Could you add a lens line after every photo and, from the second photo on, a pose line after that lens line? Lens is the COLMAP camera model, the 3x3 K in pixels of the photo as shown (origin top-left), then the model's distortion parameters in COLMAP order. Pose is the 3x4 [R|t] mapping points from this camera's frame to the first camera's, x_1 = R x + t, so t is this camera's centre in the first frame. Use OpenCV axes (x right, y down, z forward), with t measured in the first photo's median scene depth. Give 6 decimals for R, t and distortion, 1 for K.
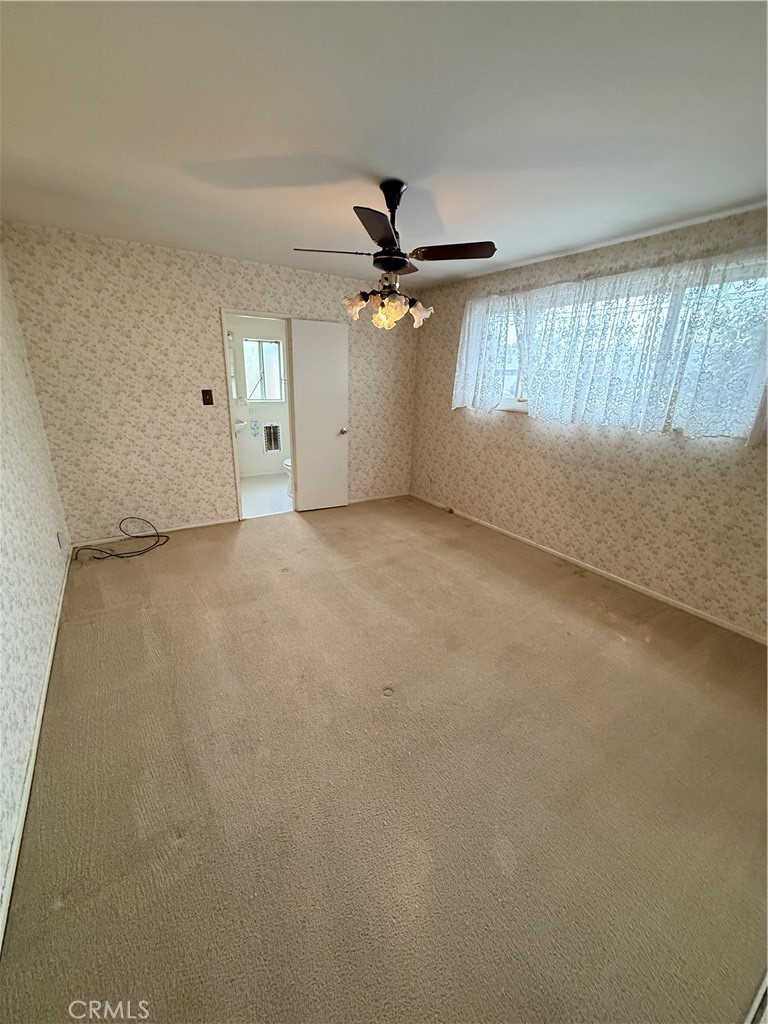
lens RADIAL K [[414.8, 0, 386.5], [0, 414.8, 511.0], [0, 0, 1]] dist [-0.001676, -0.000075]
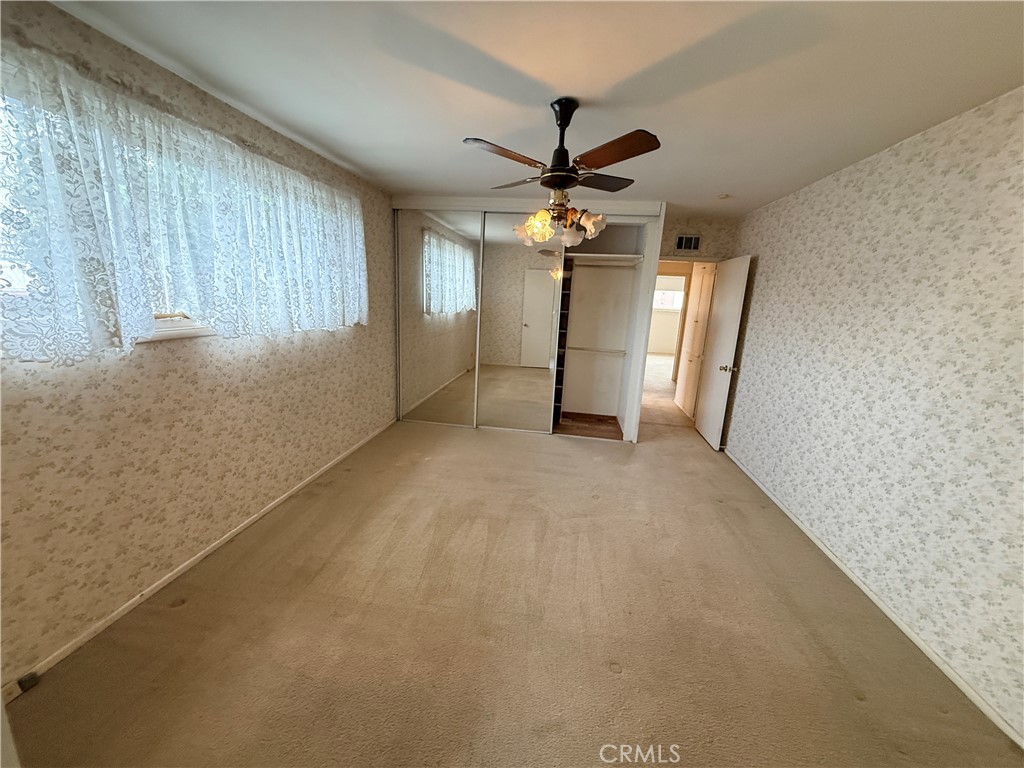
lens RADIAL K [[414.8, 0, 511.1], [0, 414.8, 384.5], [0, 0, 1]] dist [-0.001676, -0.000075]
pose [[-0.748936, -0.196169, 0.632939, -0.369011], [0.152105, 0.878778, 0.452343, -0.377090], [-0.644948, 0.435049, -0.628310, 1.120792]]
